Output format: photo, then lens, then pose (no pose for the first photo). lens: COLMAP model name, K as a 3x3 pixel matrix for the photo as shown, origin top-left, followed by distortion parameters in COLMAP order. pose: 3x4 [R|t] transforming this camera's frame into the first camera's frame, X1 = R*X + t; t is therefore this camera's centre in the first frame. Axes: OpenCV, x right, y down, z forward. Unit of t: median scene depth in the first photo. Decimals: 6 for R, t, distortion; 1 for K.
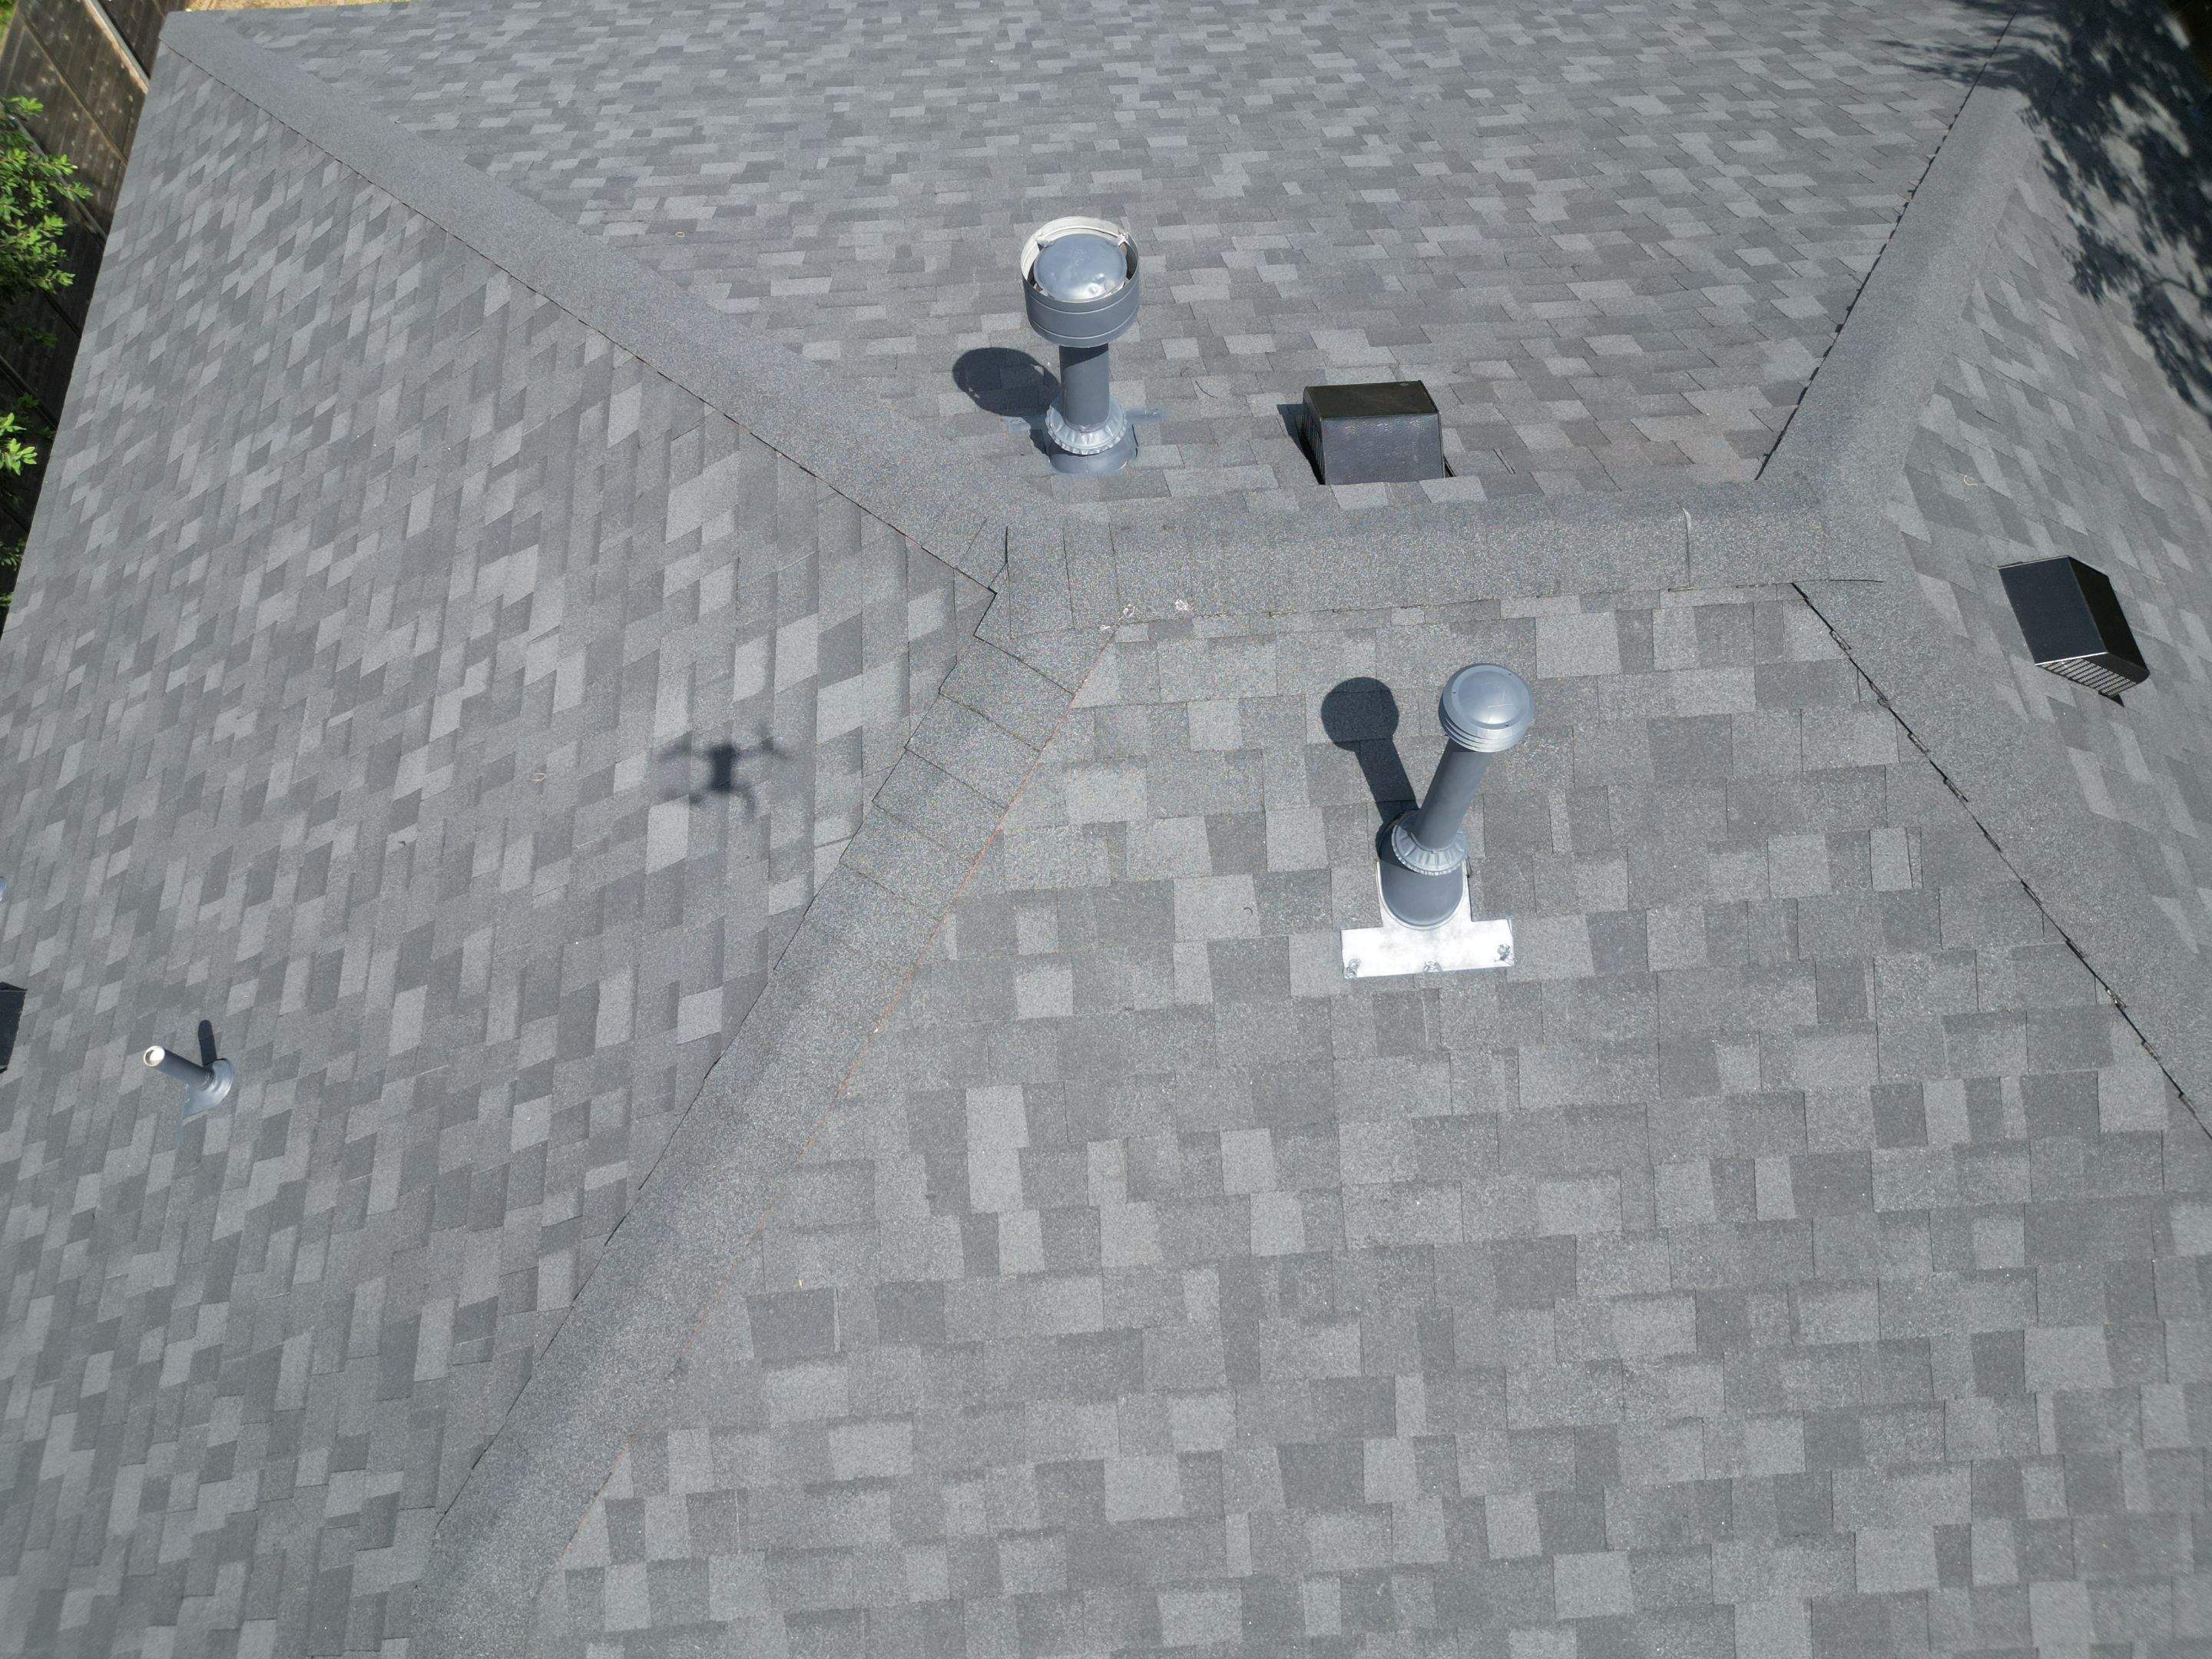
lens RADIAL K [[1560.0, 0, 1101.3], [0, 1560.0, 828.1], [0, 0, 1]] dist [0.060732, -0.062317]
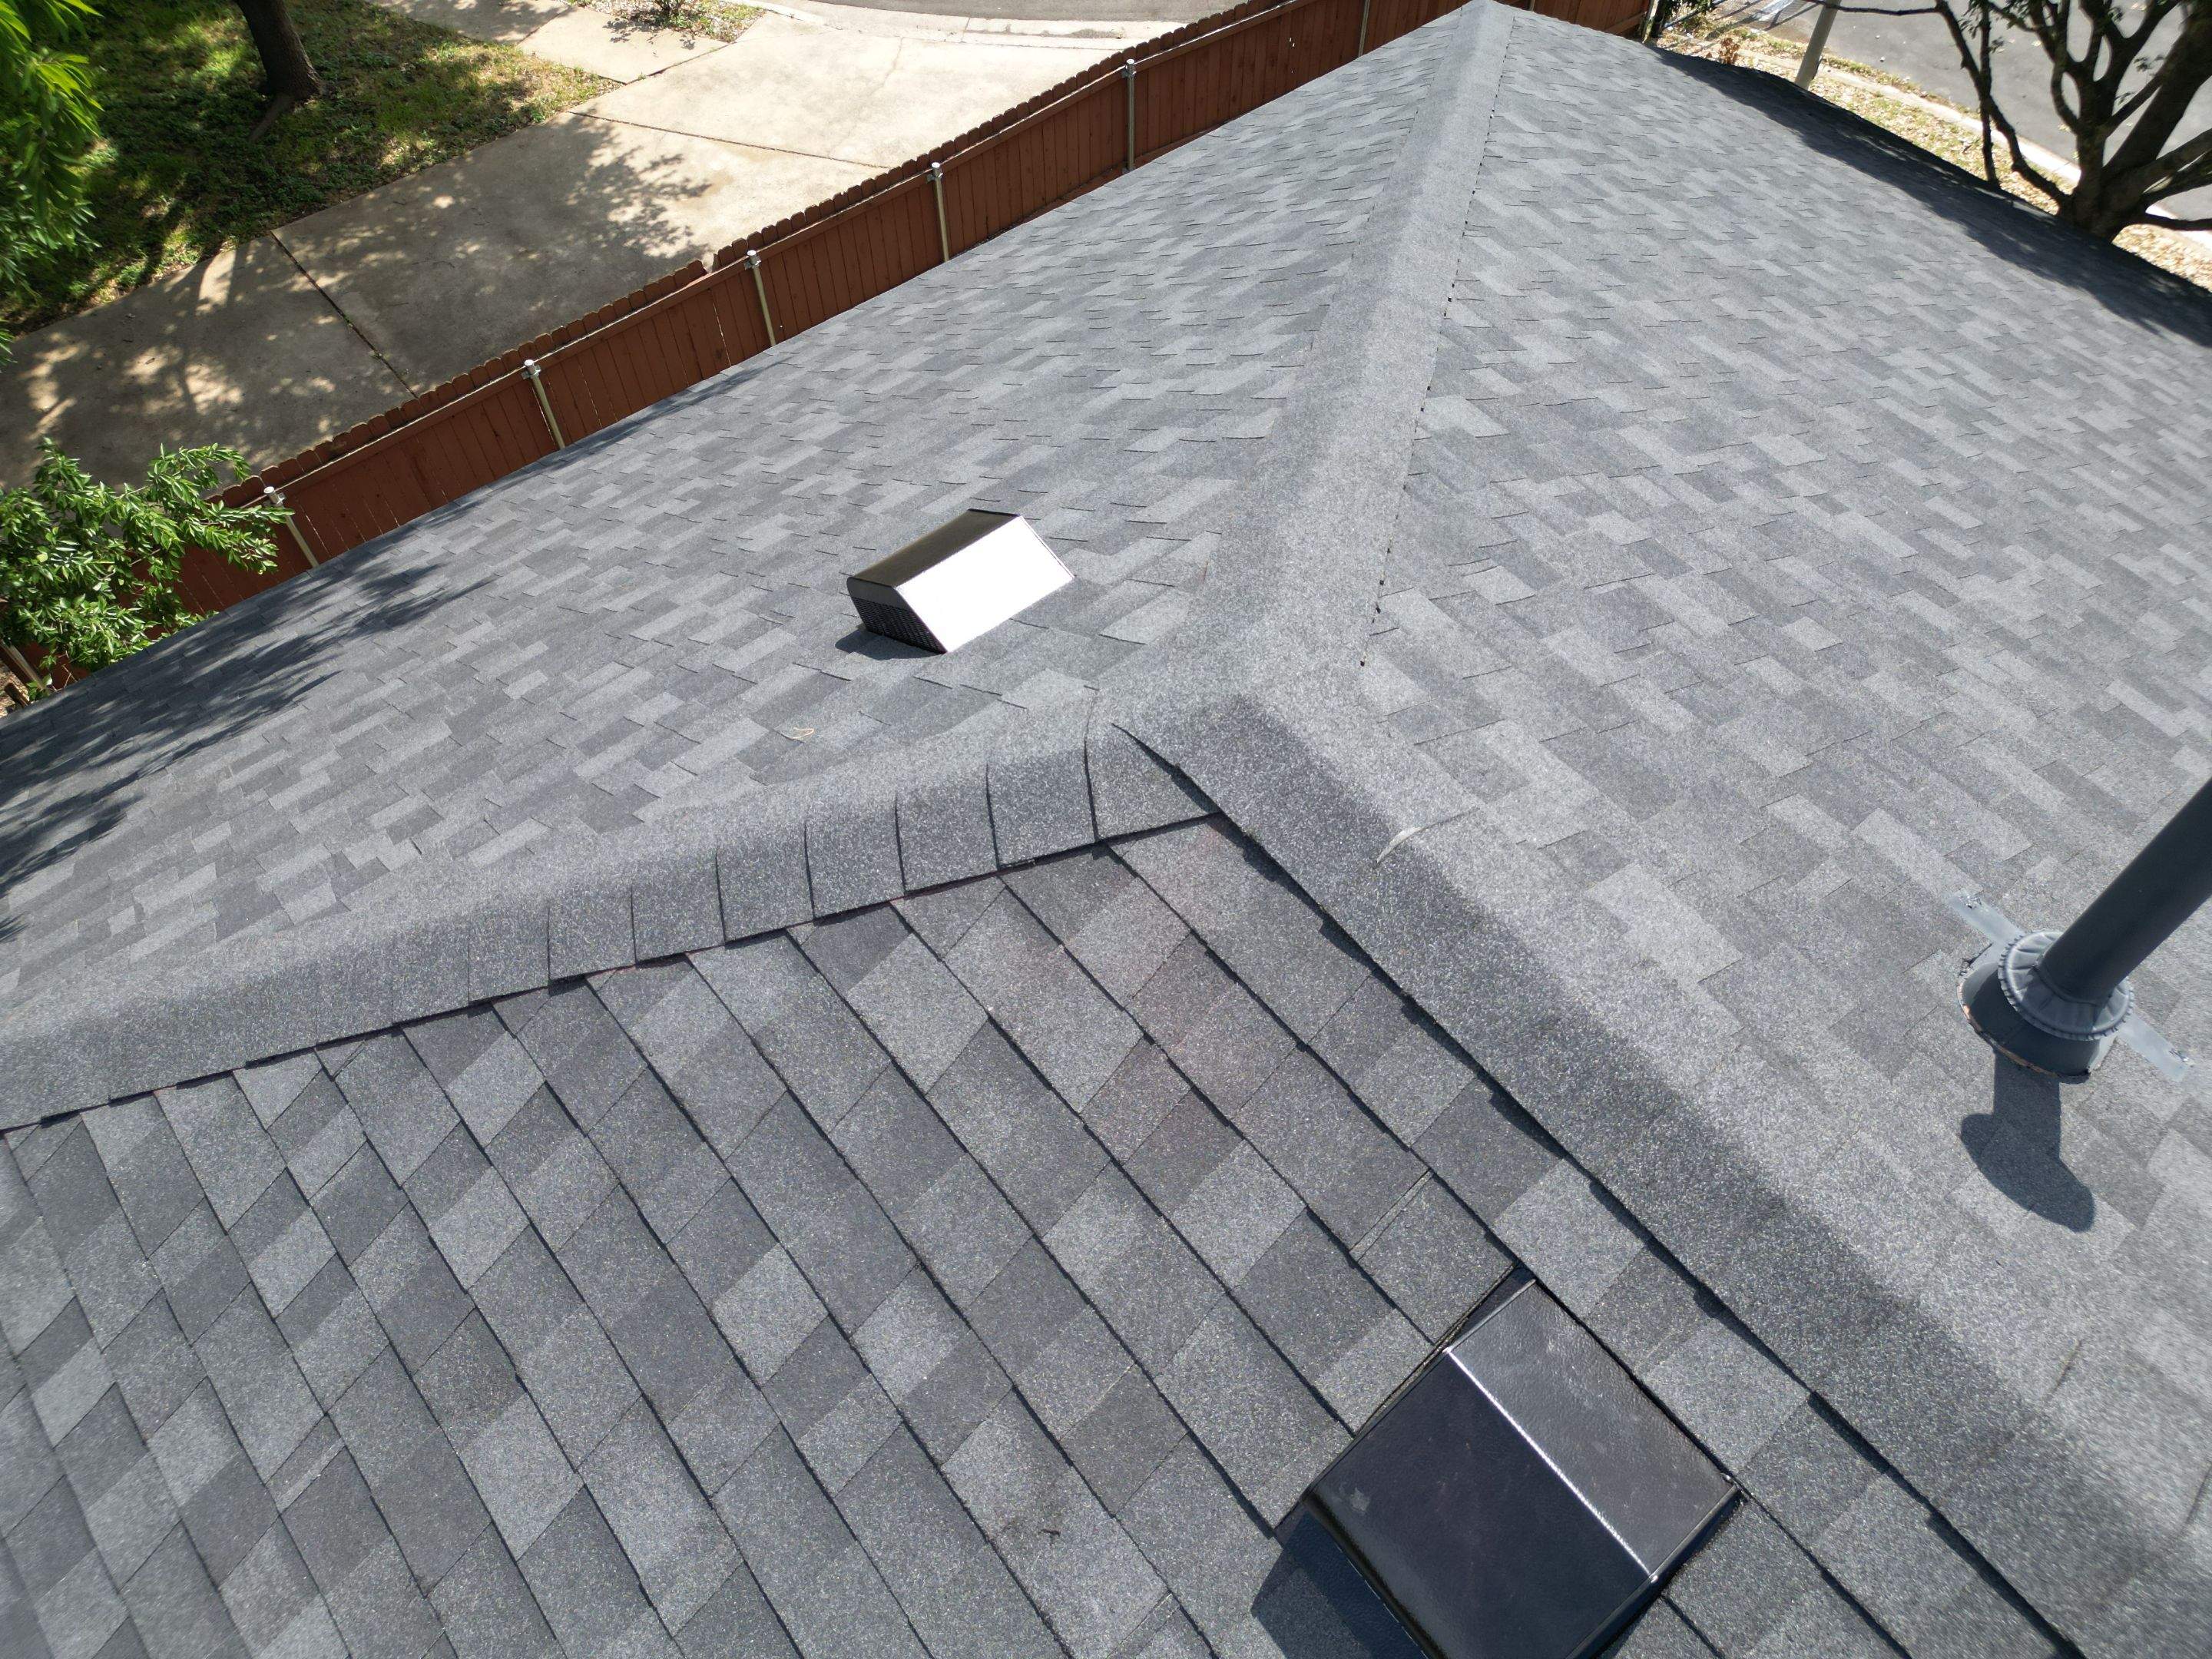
lens RADIAL K [[1550.1, 0, 1100.7], [0, 1550.1, 832.5], [0, 0, 1]] dist [0.073001, -0.074980]
pose [[-0.569572, -0.674360, 0.469921, 0.168435], [0.744068, -0.180127, 0.643364, -0.634549], [-0.349213, 0.716095, 0.604365, 0.687251]]
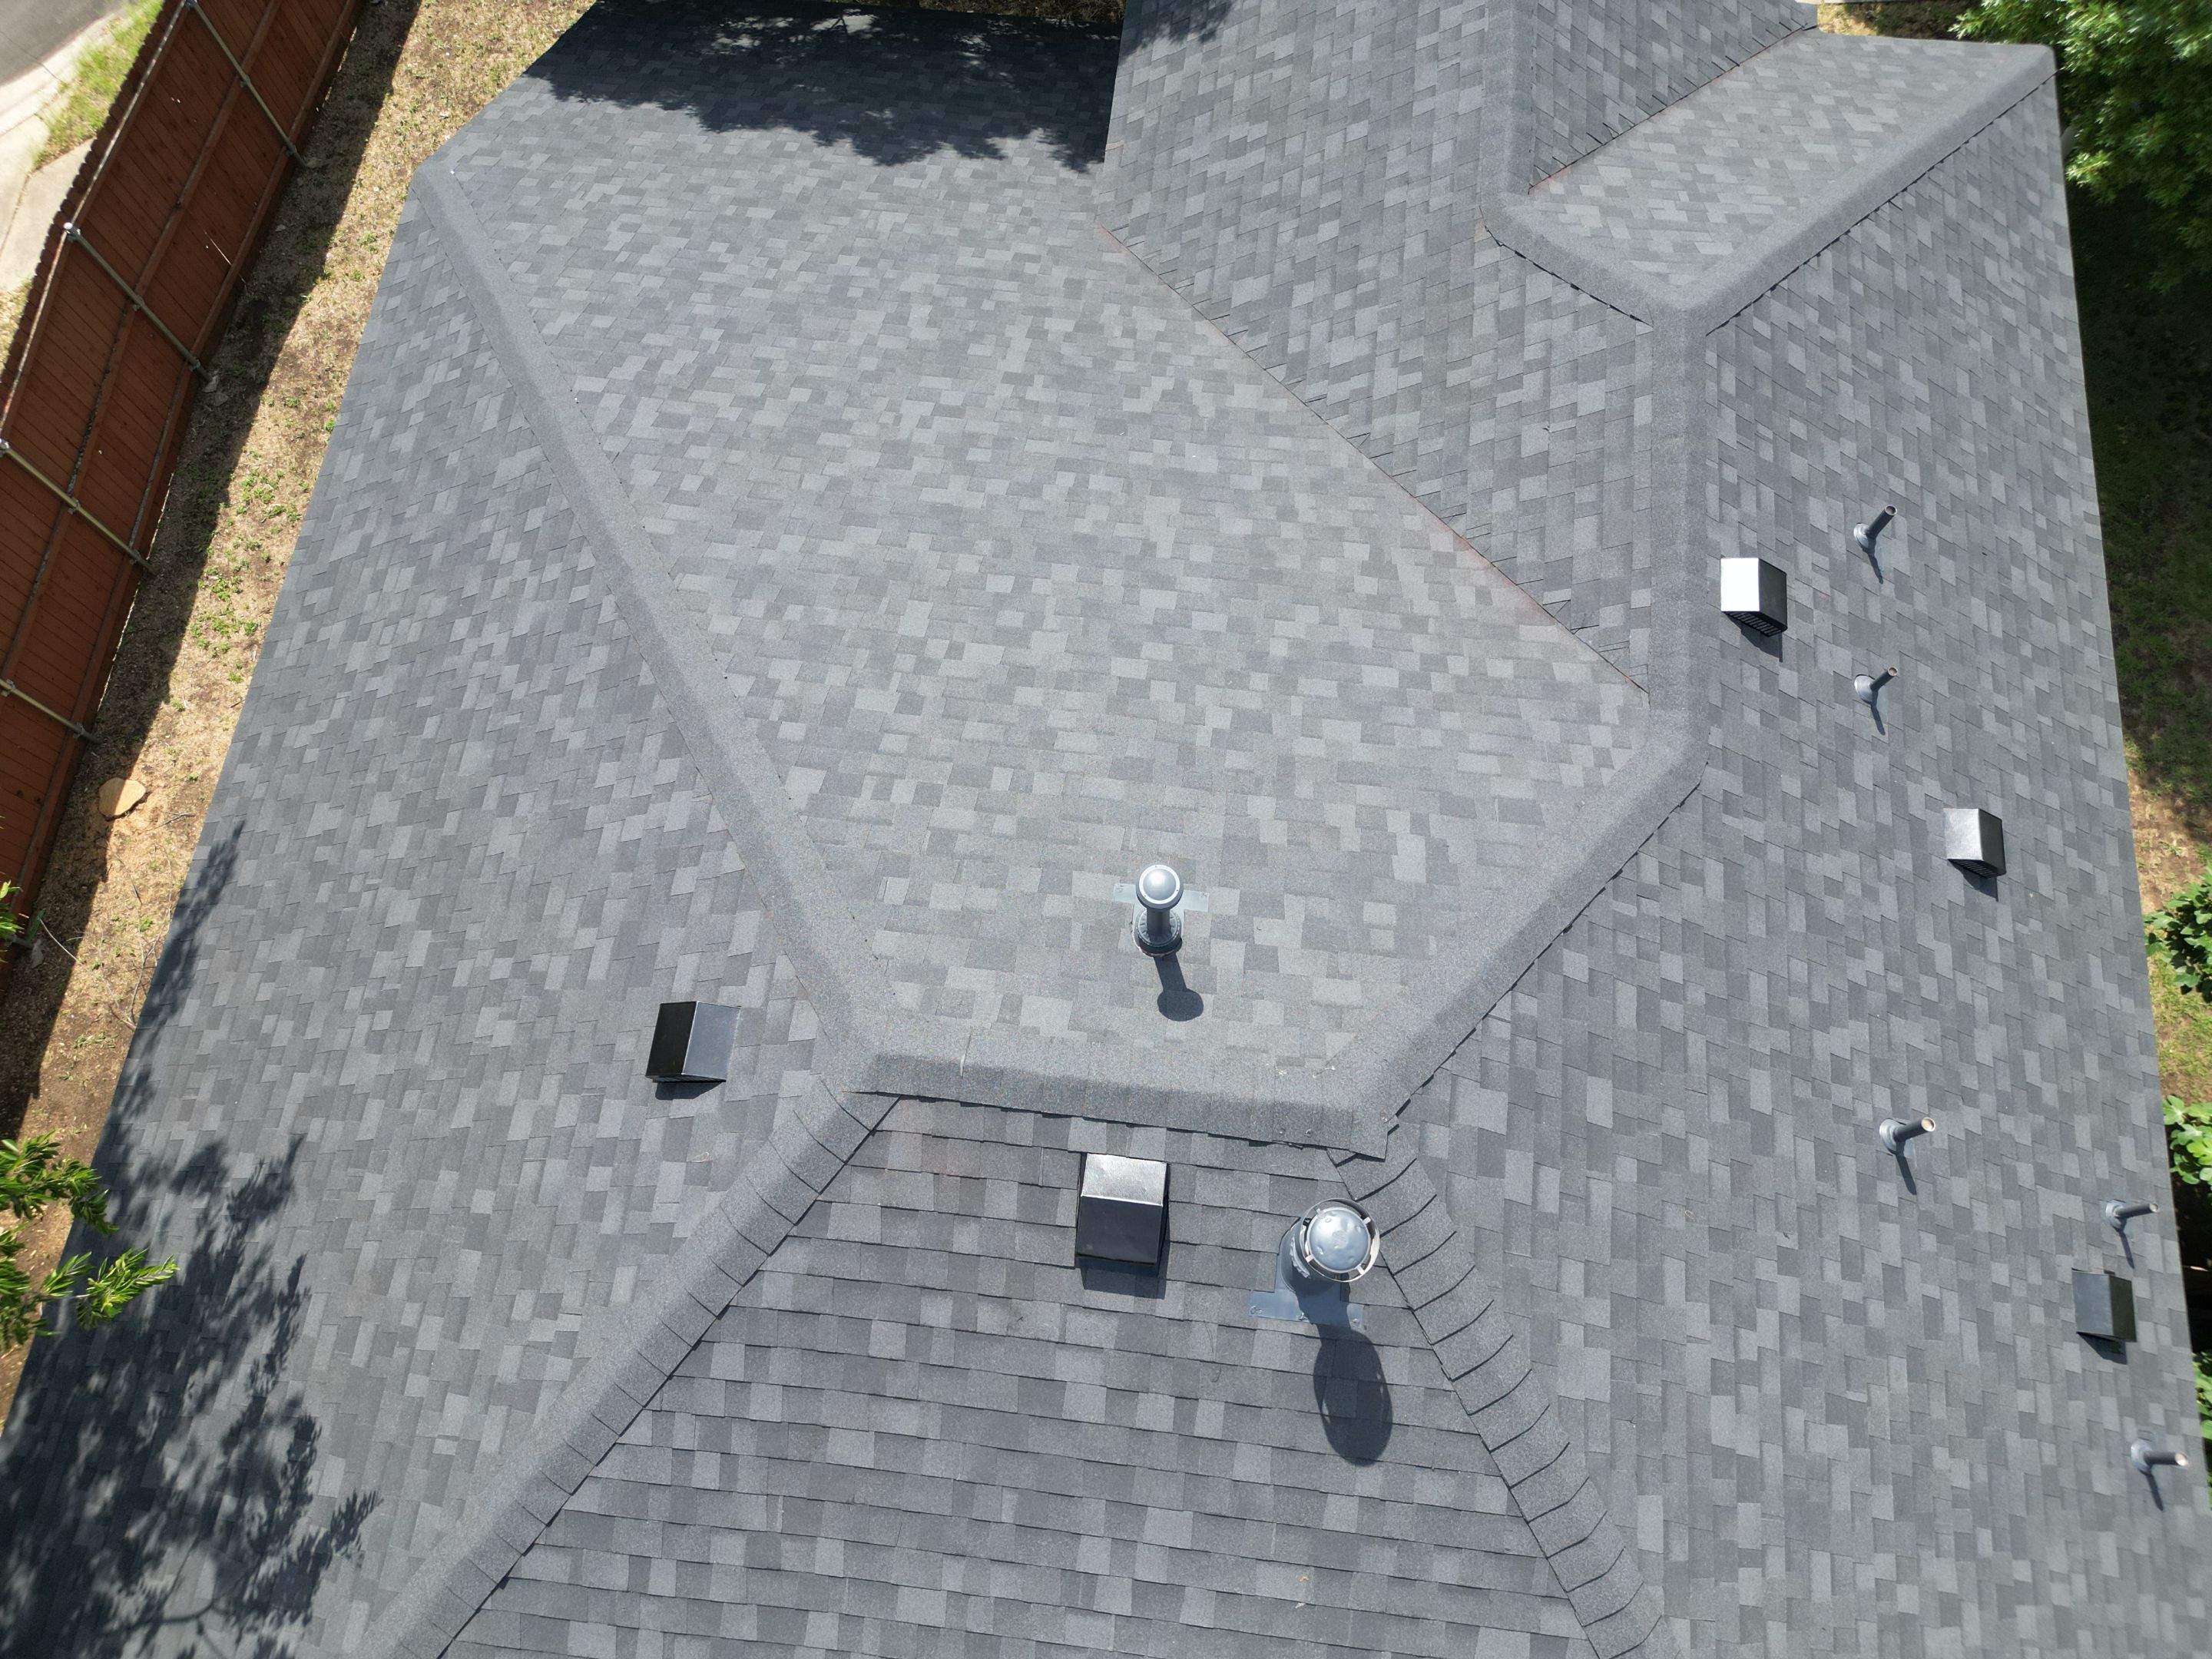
lens RADIAL K [[1556.8, 0, 1100.4], [0, 1556.8, 828.6], [0, 0, 1]] dist [0.064201, -0.065328]
pose [[-0.981899, -0.171597, 0.080181, 0.146756], [0.177488, -0.685805, 0.705811, -1.111381], [-0.066127, 0.707266, 0.703848, -0.286640]]
